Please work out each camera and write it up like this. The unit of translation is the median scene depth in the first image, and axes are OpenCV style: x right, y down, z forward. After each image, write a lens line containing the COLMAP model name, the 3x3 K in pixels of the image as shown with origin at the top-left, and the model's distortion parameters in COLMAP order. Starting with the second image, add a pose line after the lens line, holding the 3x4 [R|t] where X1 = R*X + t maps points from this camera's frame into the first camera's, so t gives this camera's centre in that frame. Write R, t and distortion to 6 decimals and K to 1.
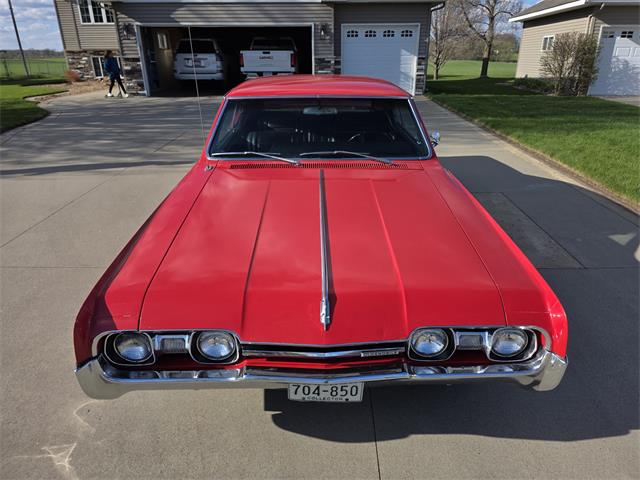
lens RADIAL K [[430.4, 0, 332.8], [0, 430.4, 237.7], [0, 0, 1]] dist [0.024974, 0.000390]
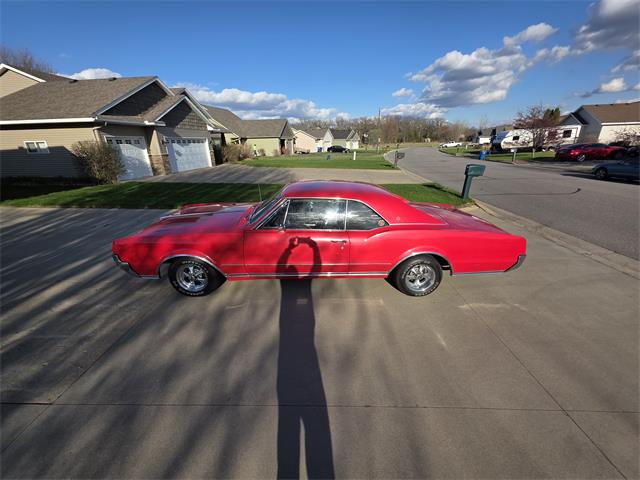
lens RADIAL K [[252.5, 0, 321.1], [0, 252.5, 241.5], [0, 0, 1]] dist [0.002074, 0.000325]
pose [[0.032847, -0.363808, 0.930895, -0.308117], [0.401515, 0.857737, 0.321049, -0.163713], [-0.915263, 0.363223, 0.174248, 0.312556]]
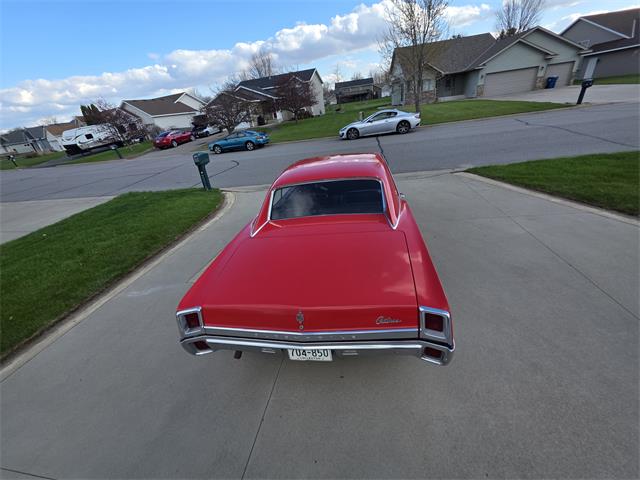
lens RADIAL K [[255.6, 0, 321.0], [0, 255.6, 241.0], [0, 0, 1]] dist [0.000910, -0.000548]
pose [[-0.975959, 0.022113, 0.216831, -0.050676], [0.183617, 0.619410, 0.763293, -0.244699], [-0.117428, 0.784756, -0.608579, 0.487318]]
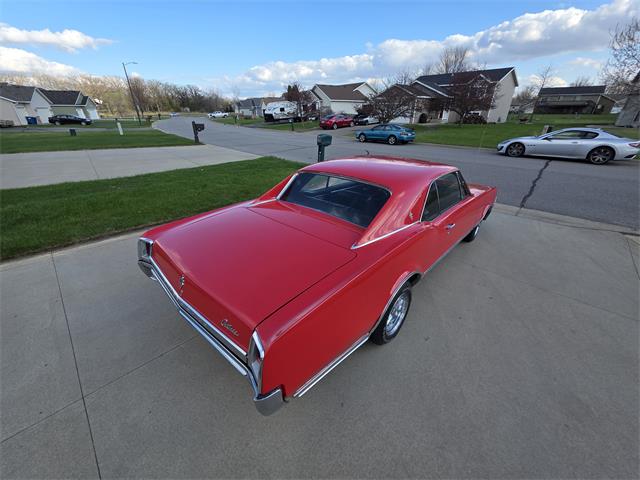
lens RADIAL K [[254.0, 0, 320.0], [0, 254.0, 240.0], [0, 0, 1]] dist [0.001870, -0.000350]
pose [[-0.707609, -0.321076, 0.629444, -0.130799], [0.270677, 0.699682, 0.661195, -0.211638], [-0.652705, 0.638243, -0.408193, 0.438643]]
